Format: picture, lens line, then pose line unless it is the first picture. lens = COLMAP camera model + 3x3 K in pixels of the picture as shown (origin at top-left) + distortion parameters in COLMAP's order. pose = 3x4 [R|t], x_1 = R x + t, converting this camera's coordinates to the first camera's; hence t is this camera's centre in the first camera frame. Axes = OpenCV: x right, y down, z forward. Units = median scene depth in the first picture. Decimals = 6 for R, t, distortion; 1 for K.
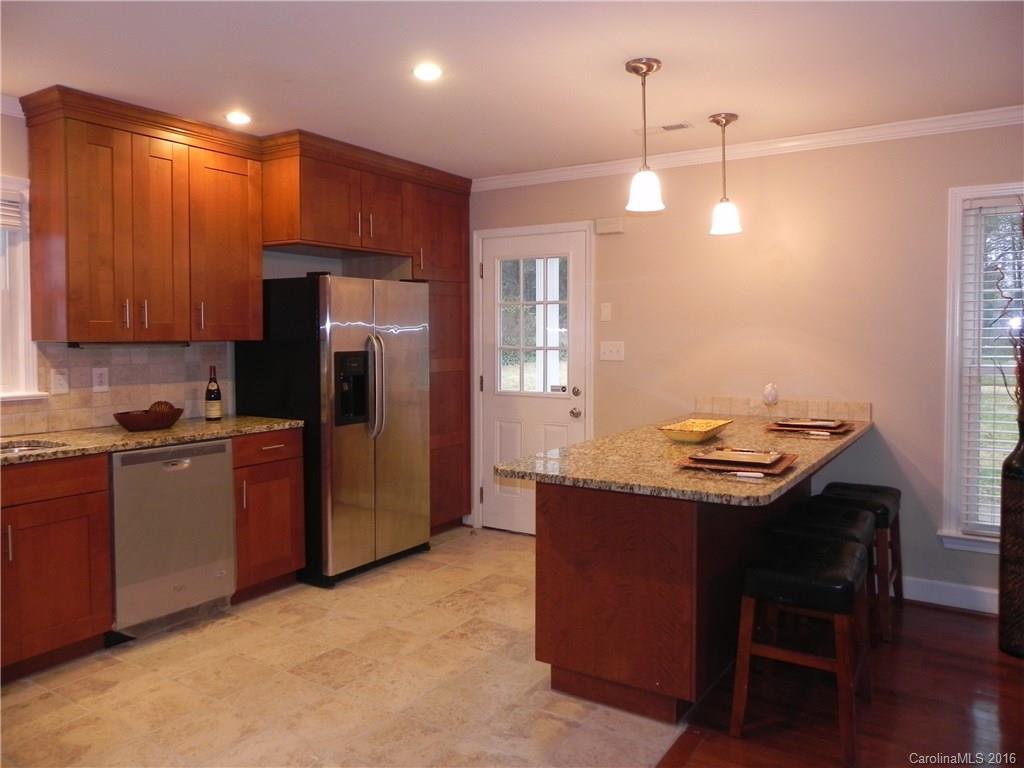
lens RADIAL K [[774.4, 0, 492.1], [0, 774.4, 363.2], [0, 0, 1]] dist [0.013651, 0.000350]
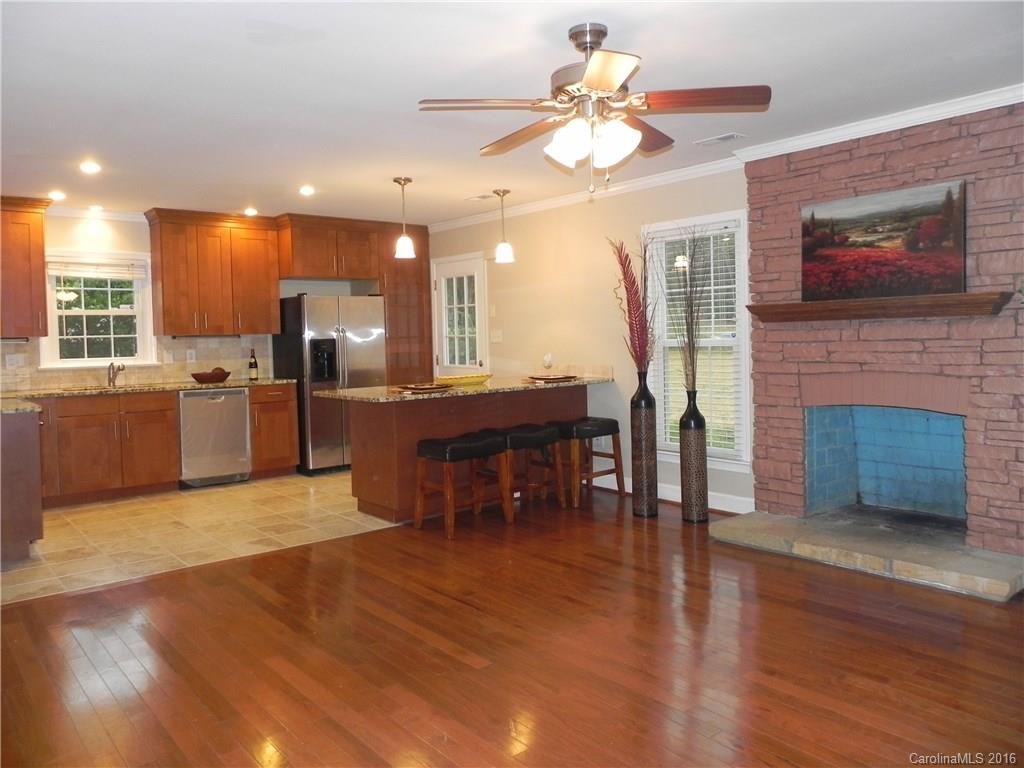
lens RADIAL K [[765.0, 0, 511.6], [0, 765.0, 362.1], [0, 0, 1]] dist [-0.015445, -0.003990]
pose [[0.958979, -0.011052, -0.283262, 0.762300], [0.012266, 0.999922, 0.002515, 0.040406], [0.283212, -0.005887, 0.959039, -0.546213]]
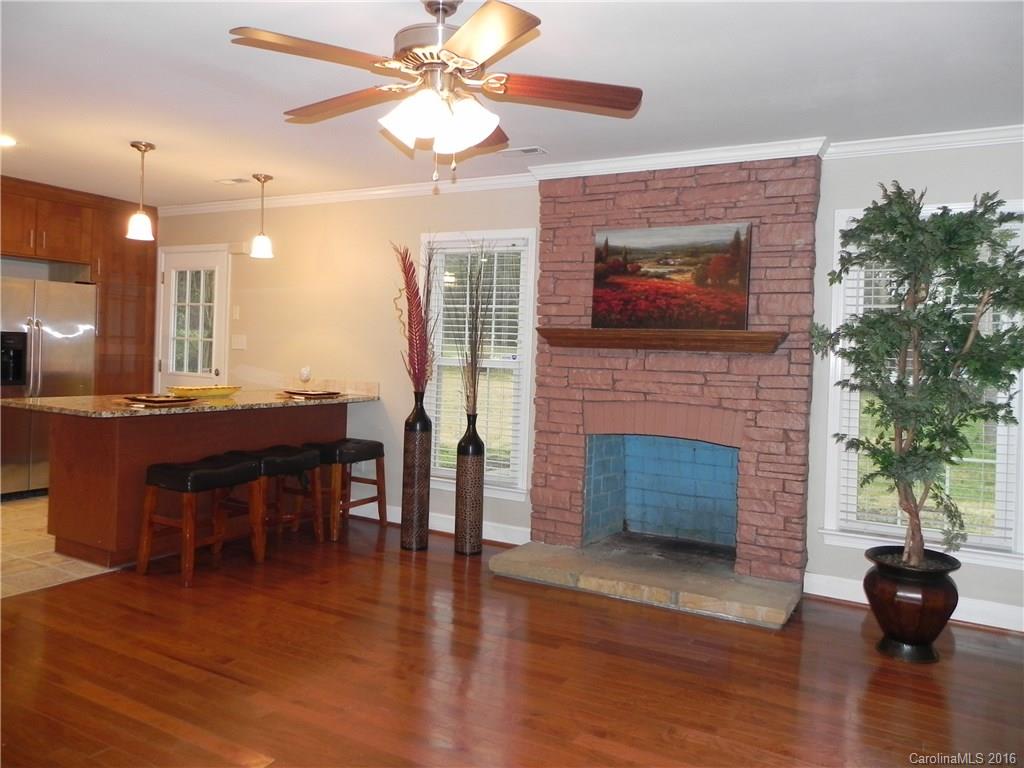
lens RADIAL K [[765.0, 0, 511.6], [0, 765.0, 362.1], [0, 0, 1]] dist [-0.015445, -0.003990]
pose [[0.995823, 0.038602, 0.082741, 0.642724], [-0.036905, 0.999078, -0.021947, 0.037741], [-0.083512, 0.018802, 0.996329, -0.432672]]
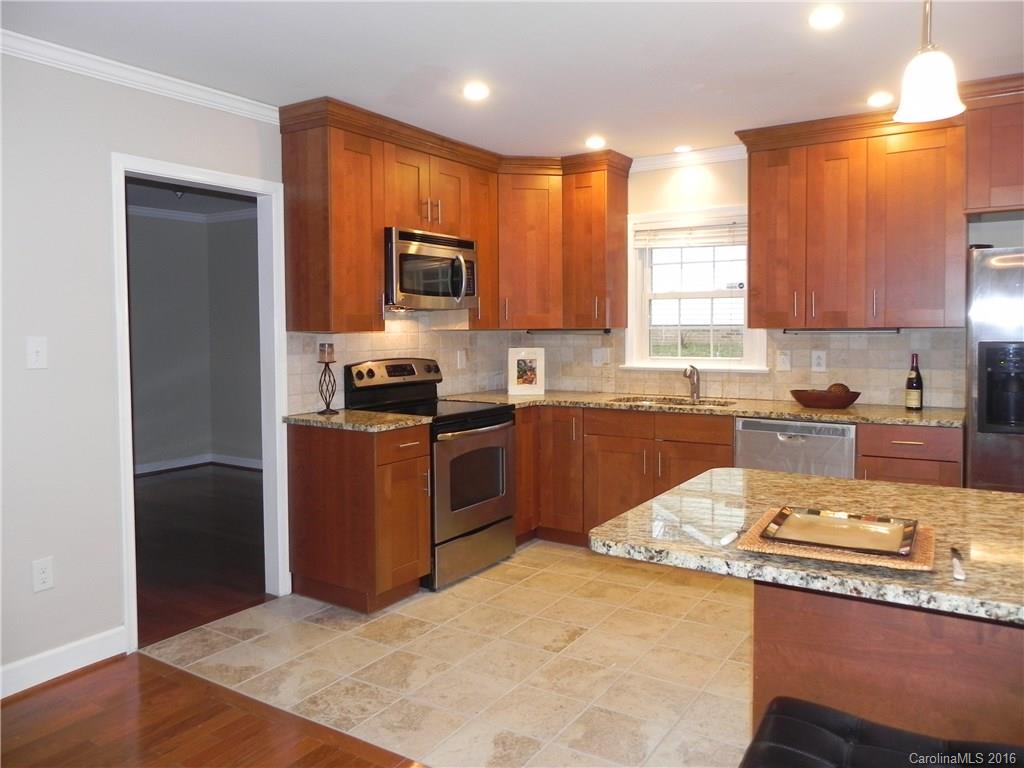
lens RADIAL K [[765.0, 0, 511.6], [0, 765.0, 362.1], [0, 0, 1]] dist [-0.015445, -0.003990]
pose [[0.009043, 0.044644, -0.998962, 0.634633], [-0.025132, 0.998697, 0.044404, -0.016738], [0.999643, 0.024705, 0.010153, 0.535152]]
